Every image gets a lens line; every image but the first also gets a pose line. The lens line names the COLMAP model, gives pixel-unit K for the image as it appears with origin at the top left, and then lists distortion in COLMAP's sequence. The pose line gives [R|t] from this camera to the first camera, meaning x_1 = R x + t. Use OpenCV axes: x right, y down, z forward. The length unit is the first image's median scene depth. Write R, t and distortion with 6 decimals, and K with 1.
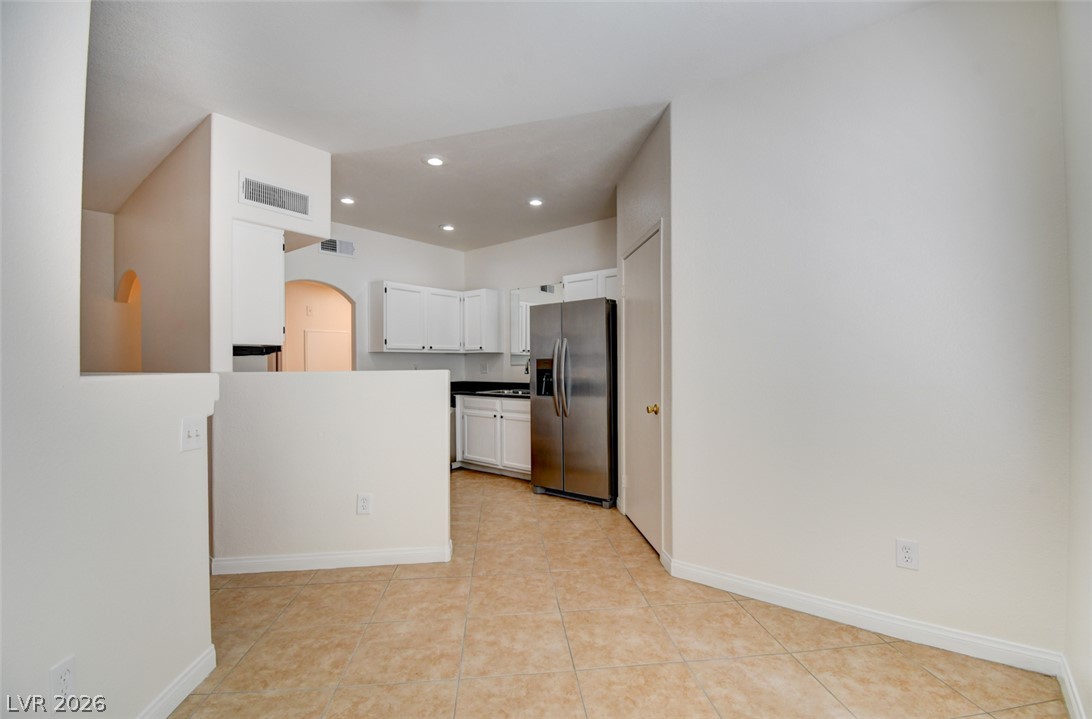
lens RADIAL K [[478.9, 0, 543.8], [0, 478.9, 361.5], [0, 0, 1]] dist [-0.002735, -0.002469]
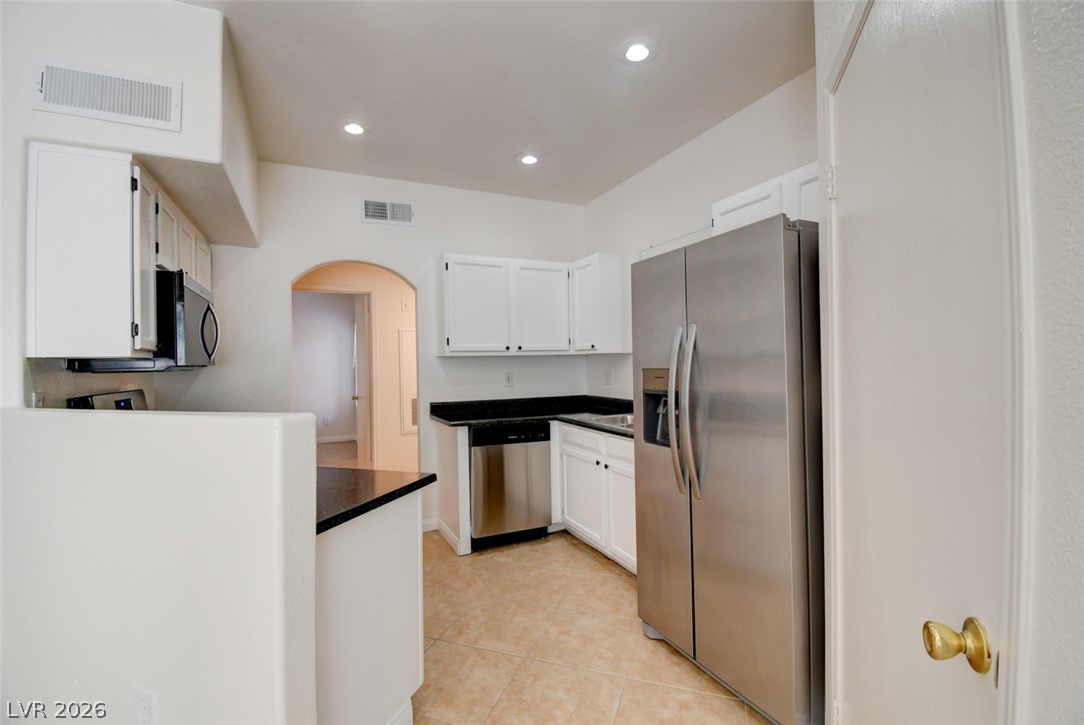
lens RADIAL K [[490.9, 0, 548.9], [0, 490.9, 362.8], [0, 0, 1]] dist [0.005597, -0.000299]
pose [[0.913093, -0.012113, -0.407570, 0.088360], [0.017513, 0.999801, 0.009522, -0.015325], [0.407374, -0.015833, 0.913124, 0.419576]]
